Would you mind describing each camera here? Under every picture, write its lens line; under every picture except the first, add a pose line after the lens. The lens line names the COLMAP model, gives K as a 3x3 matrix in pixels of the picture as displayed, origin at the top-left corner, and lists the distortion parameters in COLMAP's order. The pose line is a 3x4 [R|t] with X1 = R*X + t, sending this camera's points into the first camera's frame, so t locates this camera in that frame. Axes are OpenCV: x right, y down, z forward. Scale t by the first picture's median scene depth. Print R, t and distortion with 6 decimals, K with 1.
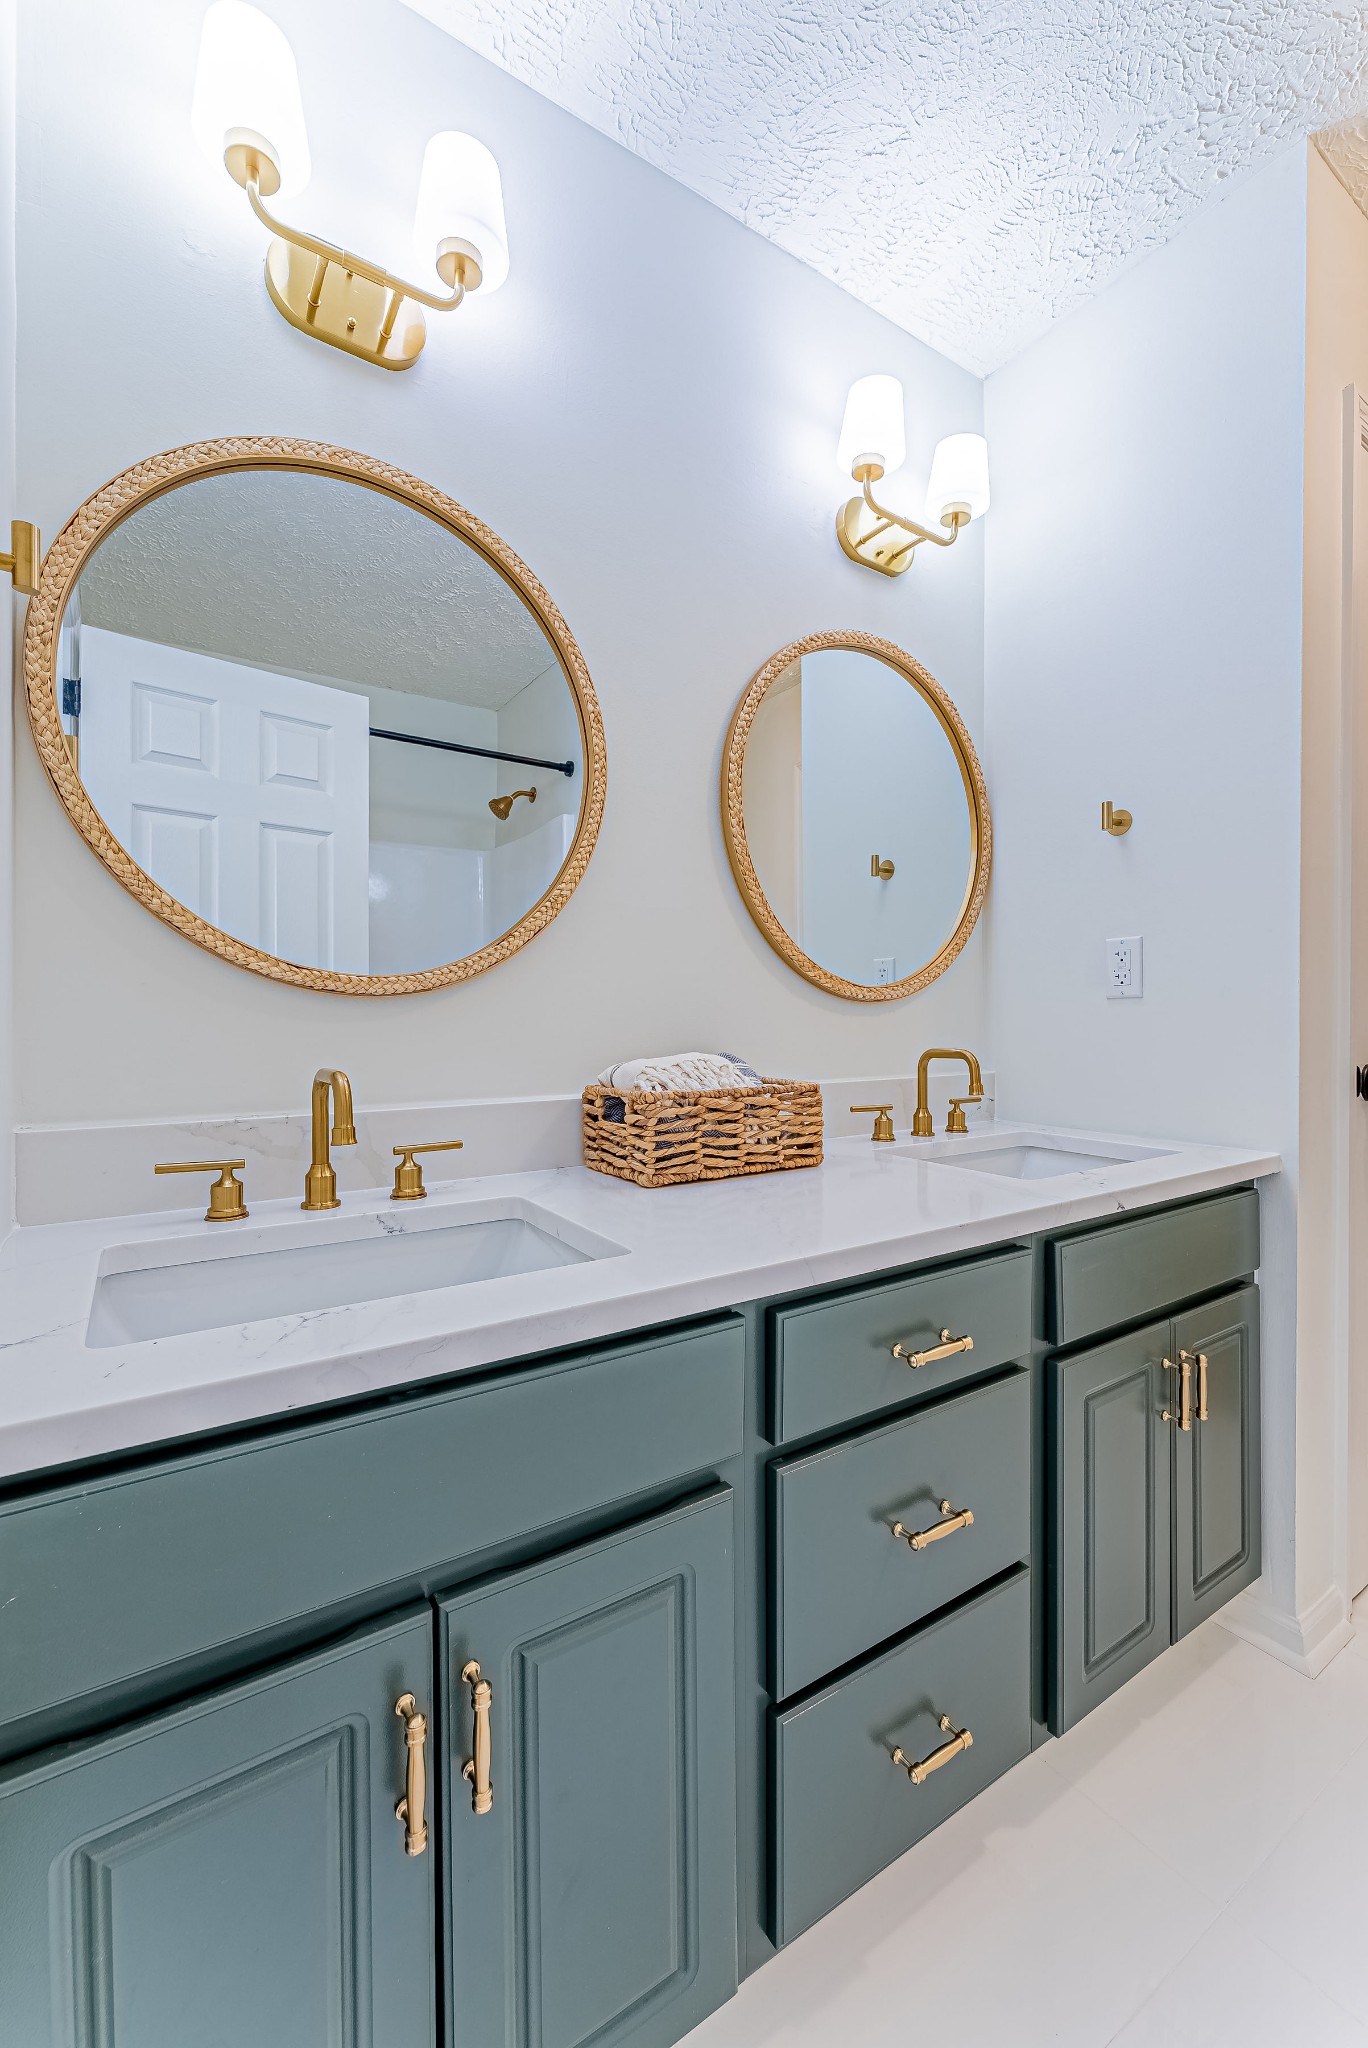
lens RADIAL K [[835.2, 0, 684.0], [0, 835.2, 1024.0], [0, 0, 1]] dist [-0.002908, -0.000314]
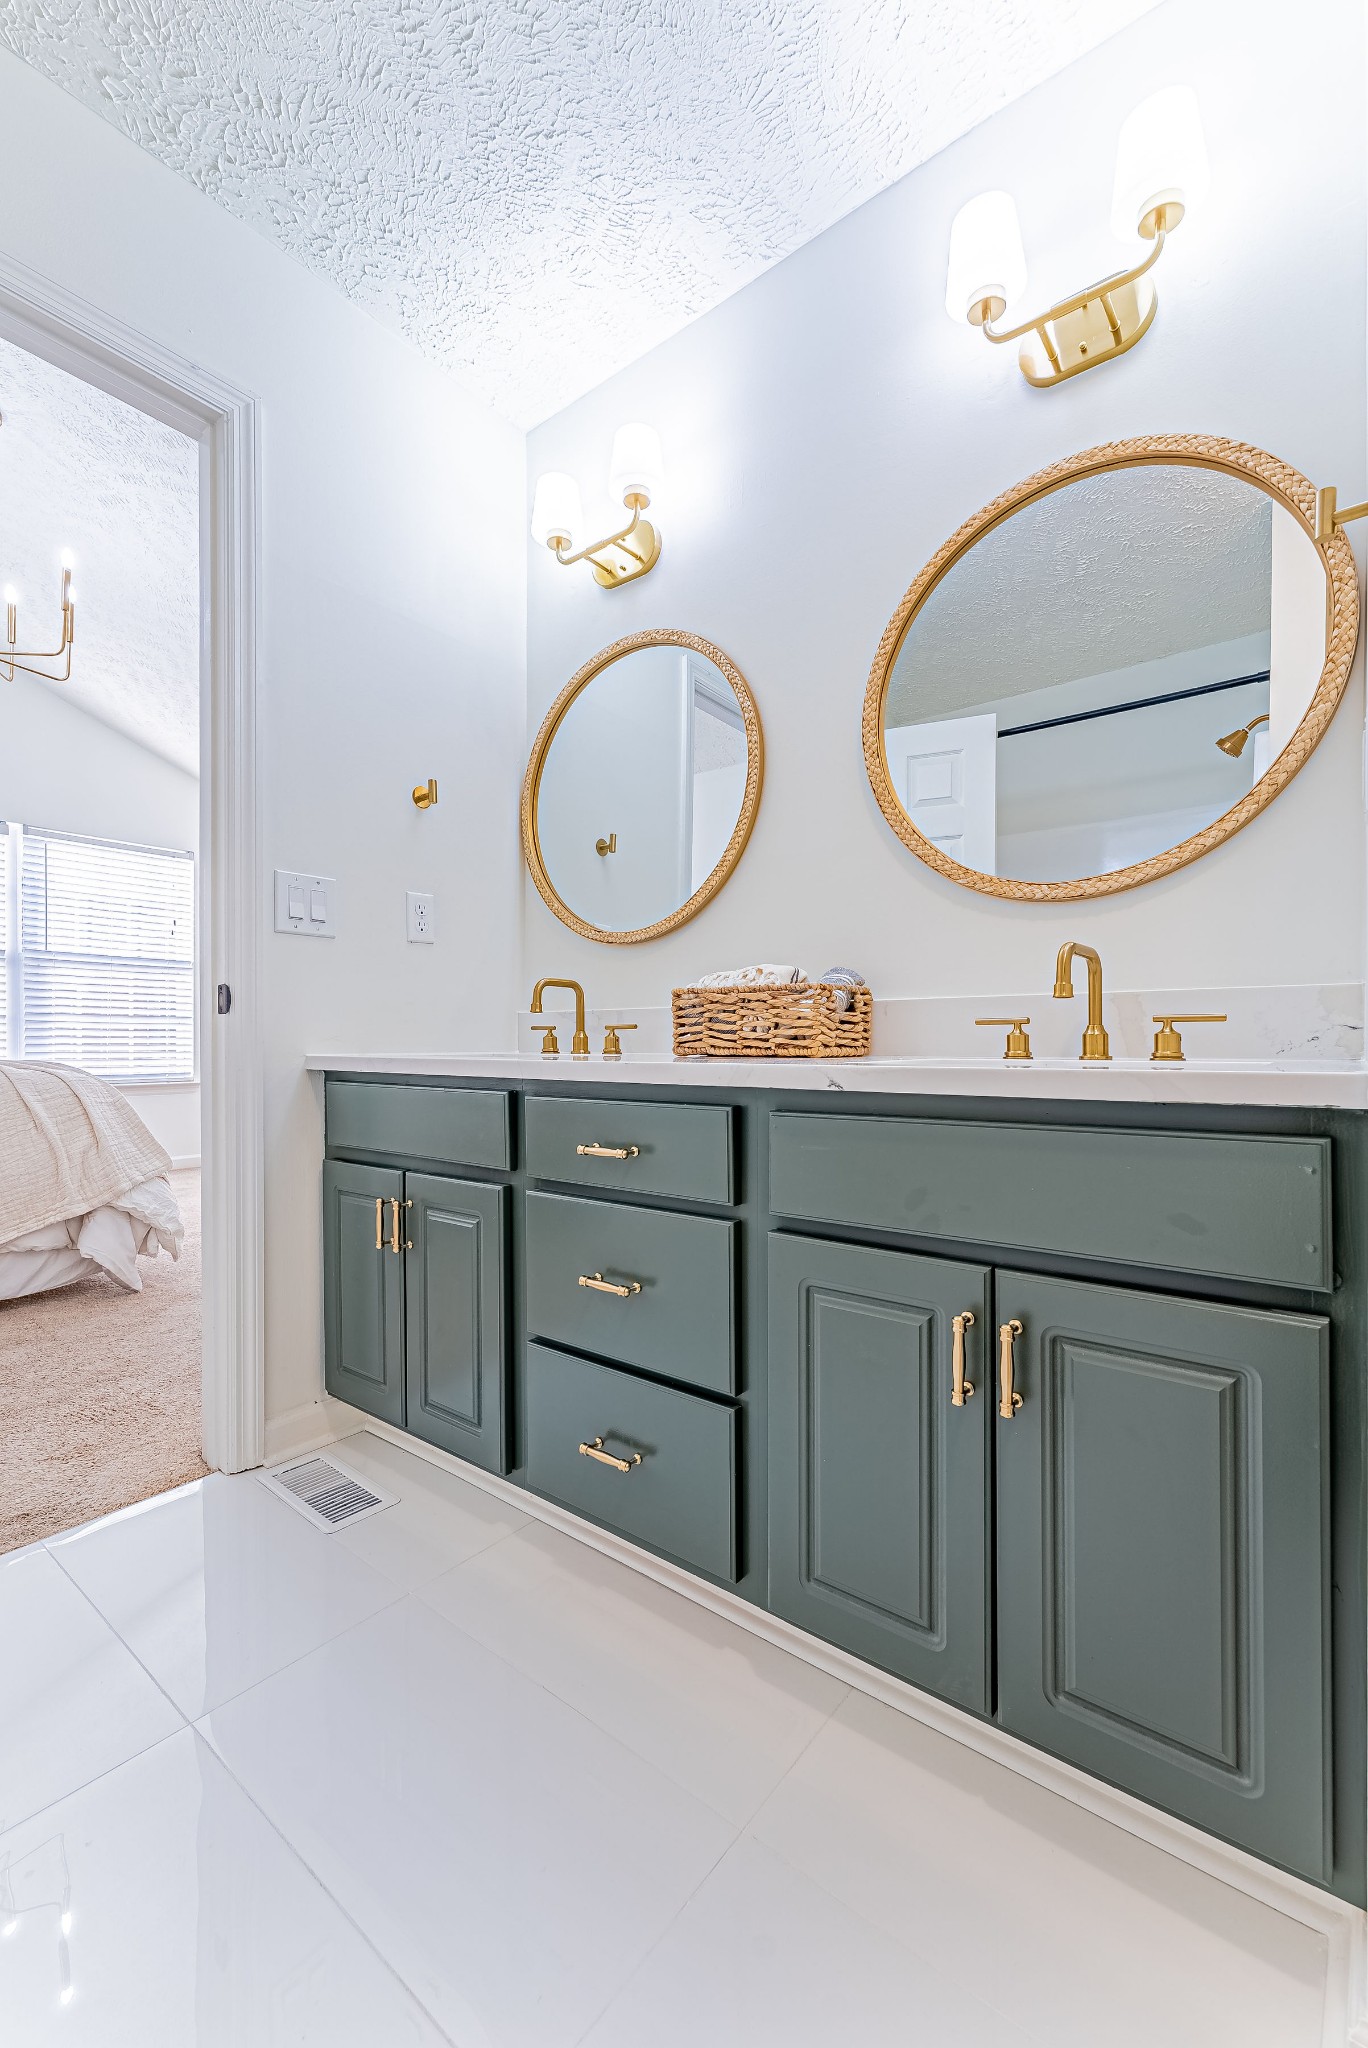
lens RADIAL K [[813.5, 0, 680.6], [0, 813.5, 1035.1], [0, 0, 1]] dist [0.000717, -0.000308]
pose [[0.319616, -0.004821, -0.947535, 1.178467], [-0.009194, 0.999924, -0.008188, 0.160064], [0.947502, 0.011328, 0.319548, 0.524948]]
